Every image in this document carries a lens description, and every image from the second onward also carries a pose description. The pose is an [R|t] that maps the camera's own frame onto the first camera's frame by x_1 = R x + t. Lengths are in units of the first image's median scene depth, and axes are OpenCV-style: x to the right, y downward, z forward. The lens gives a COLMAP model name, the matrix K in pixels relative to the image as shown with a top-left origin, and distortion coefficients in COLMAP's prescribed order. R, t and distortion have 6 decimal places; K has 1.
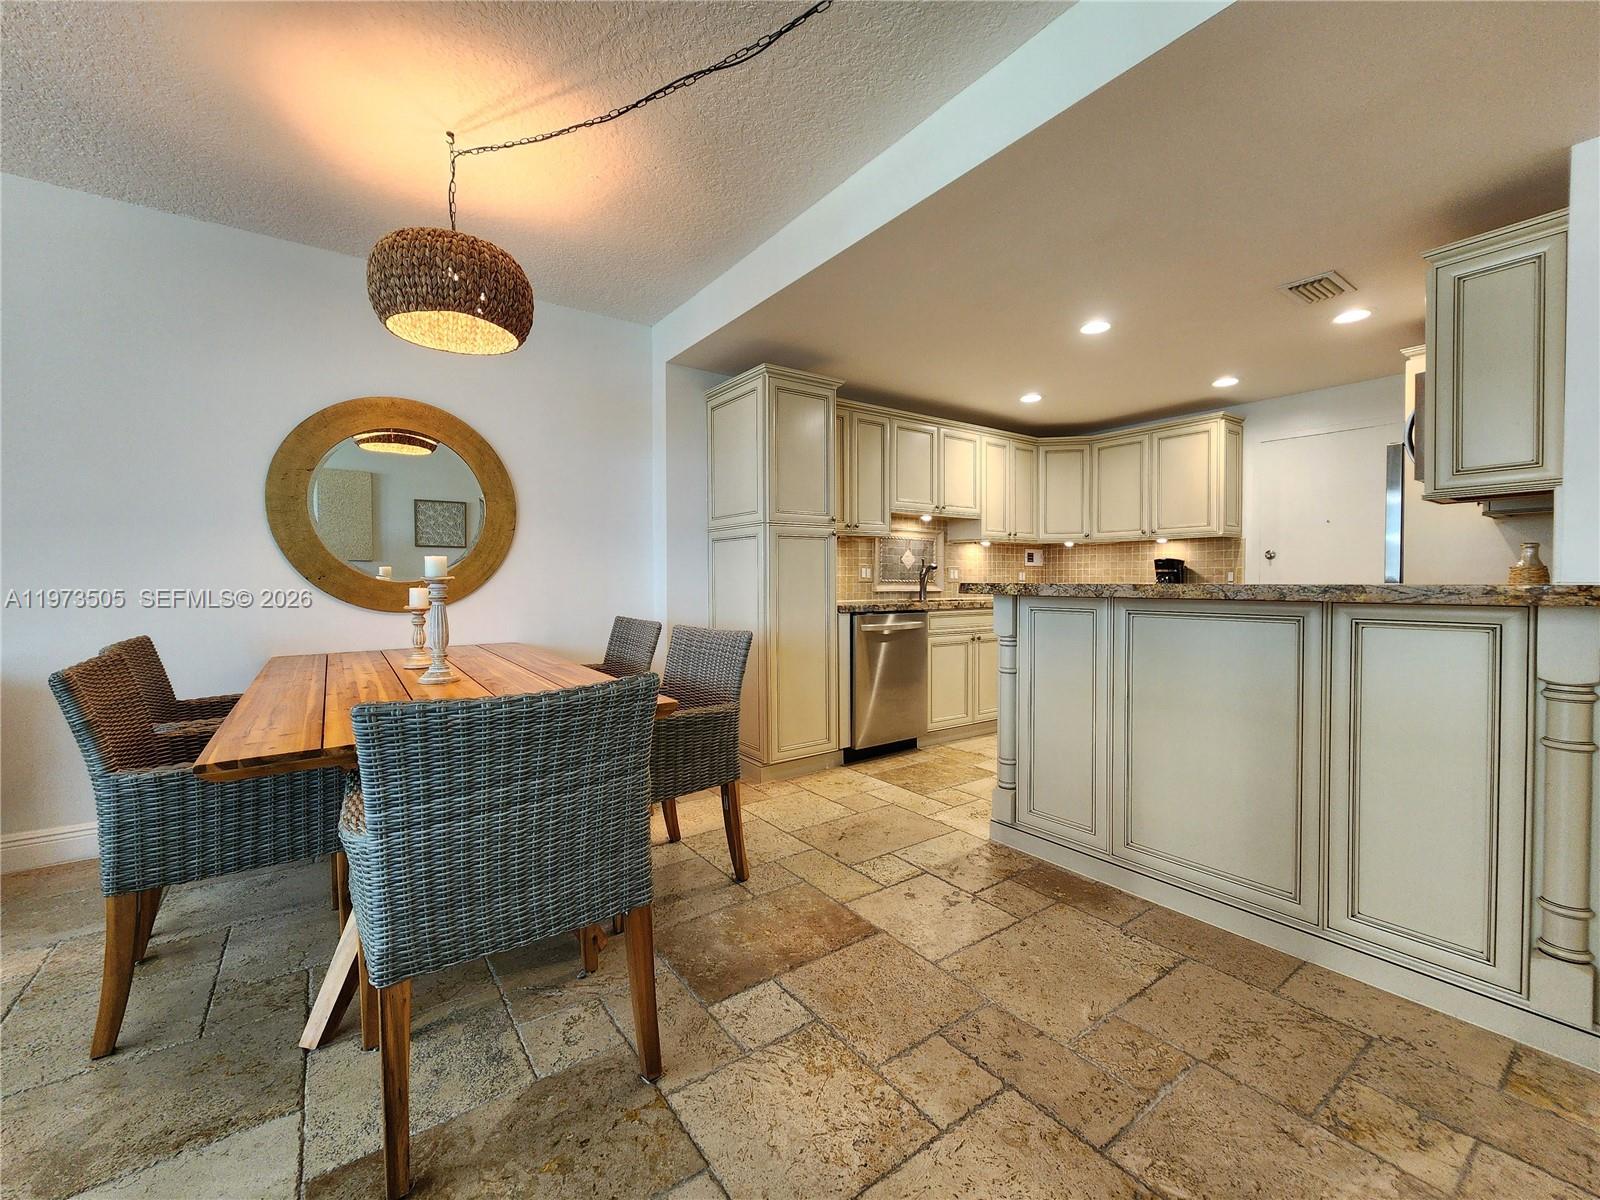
lens RADIAL K [[655.4, 0, 800.0], [0, 655.4, 596.1], [0, 0, 1]] dist [0.001310, 0.000010]
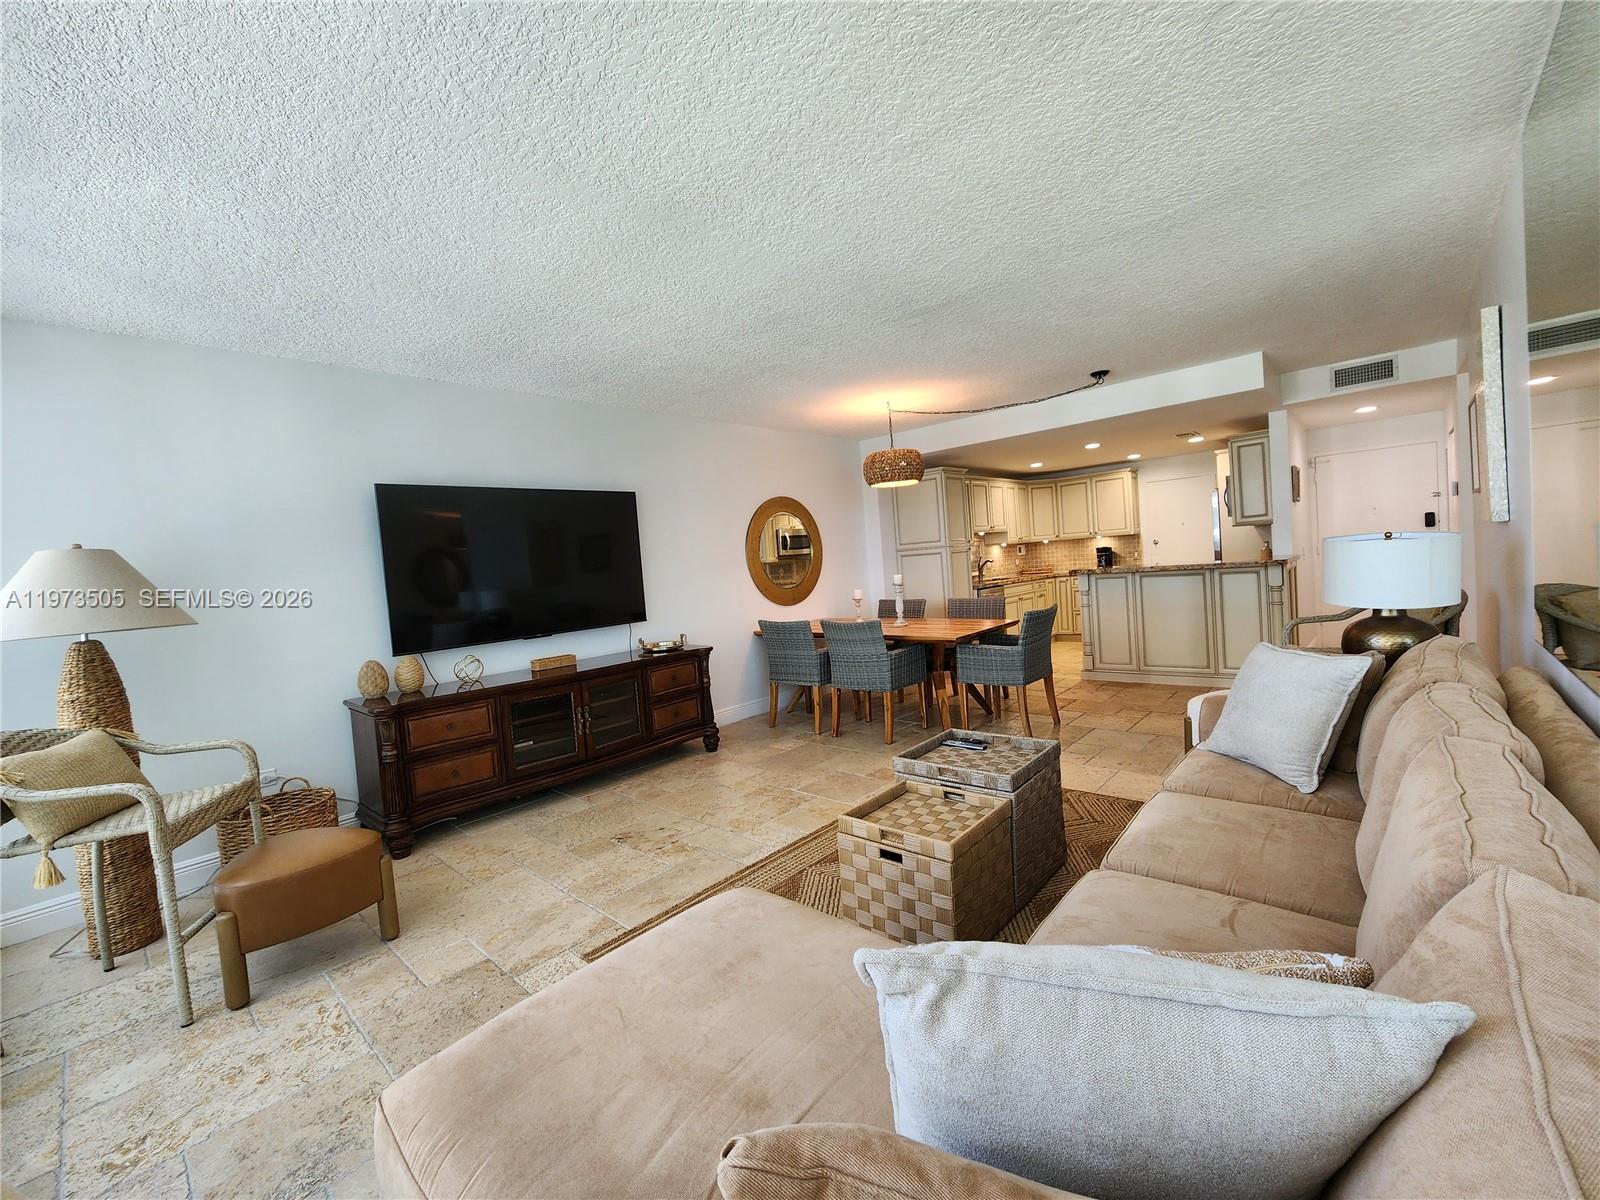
lens RADIAL K [[655.4, 0, 800.0], [0, 655.4, 596.1], [0, 0, 1]] dist [0.001310, 0.000010]
pose [[0.975798, -0.080473, 0.203326, -0.642180], [0.077497, 0.996737, 0.022569, -0.029095], [-0.204479, -0.006265, 0.978851, -0.604463]]
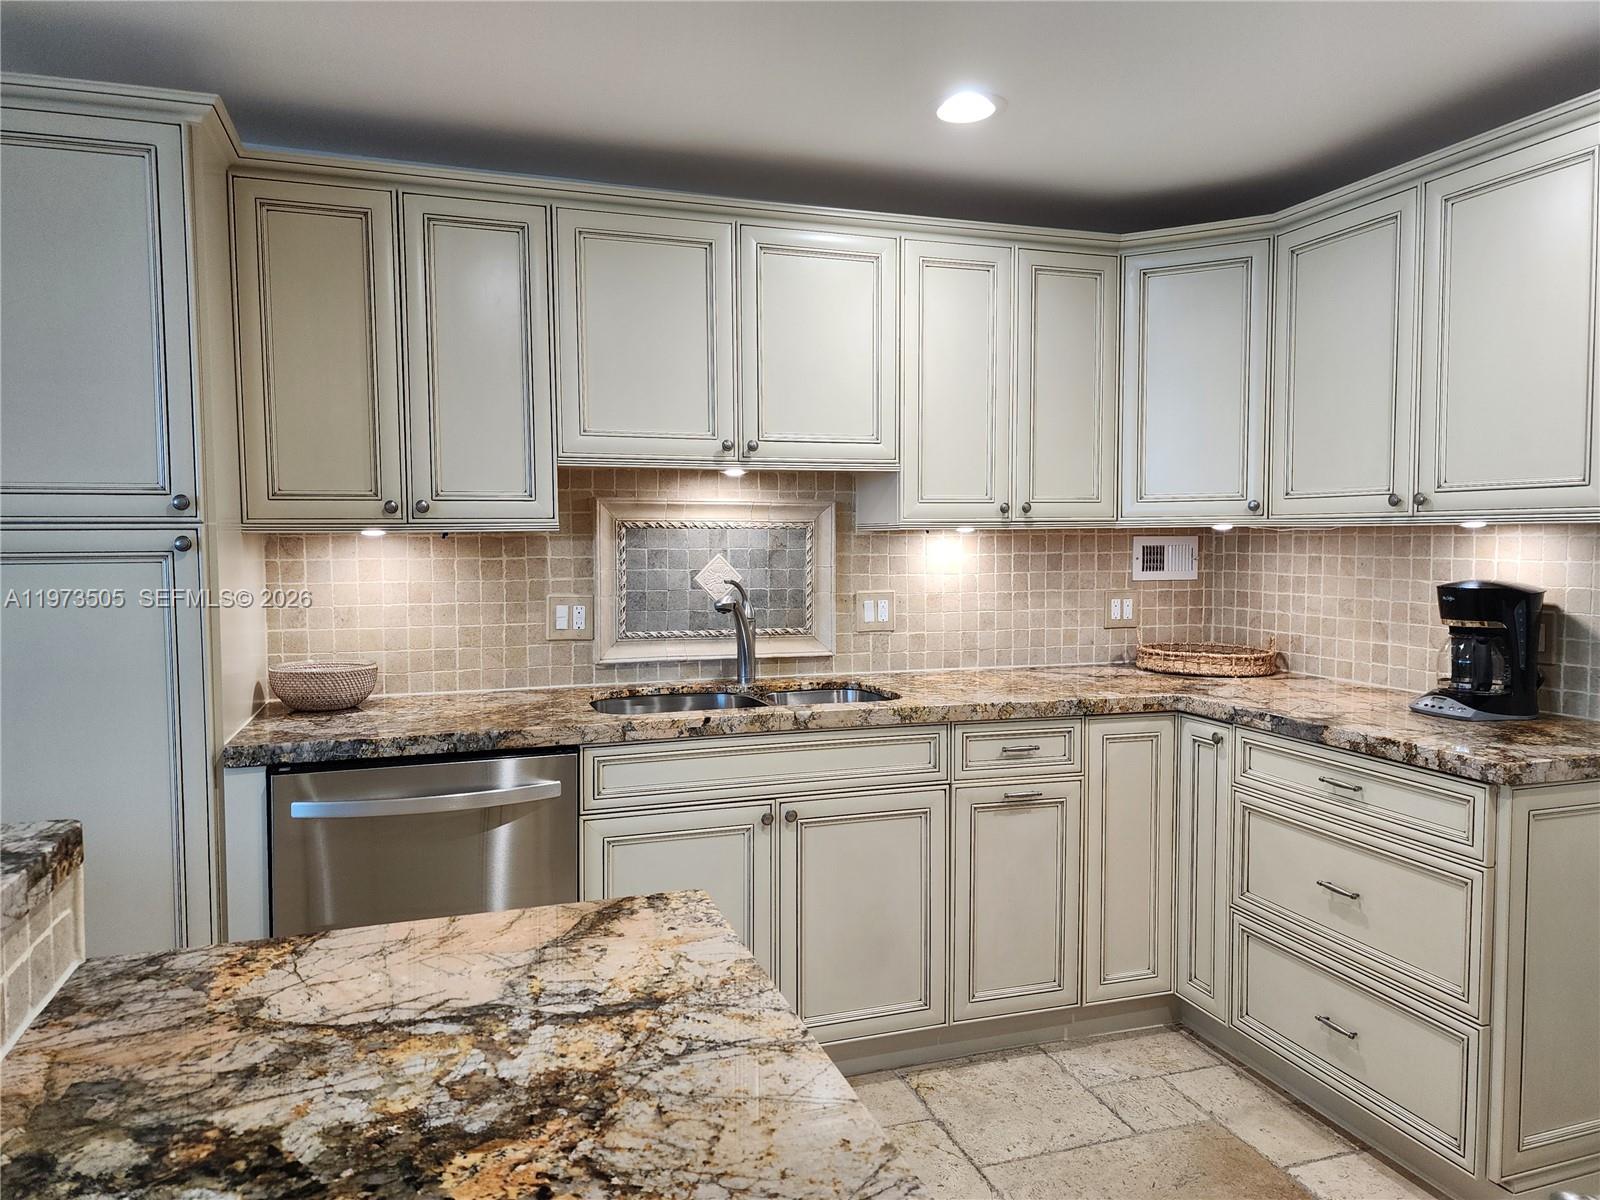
lens RADIAL K [[1072.9, 0, 800.0], [0, 1072.9, 600.0], [0, 0, 1]] dist [0.053752, -0.002387]
pose [[0.956550, 0.016026, -0.291129, 0.409898], [-0.005727, 0.999328, 0.036192, -0.068060], [0.291513, -0.032952, 0.955999, 0.411620]]
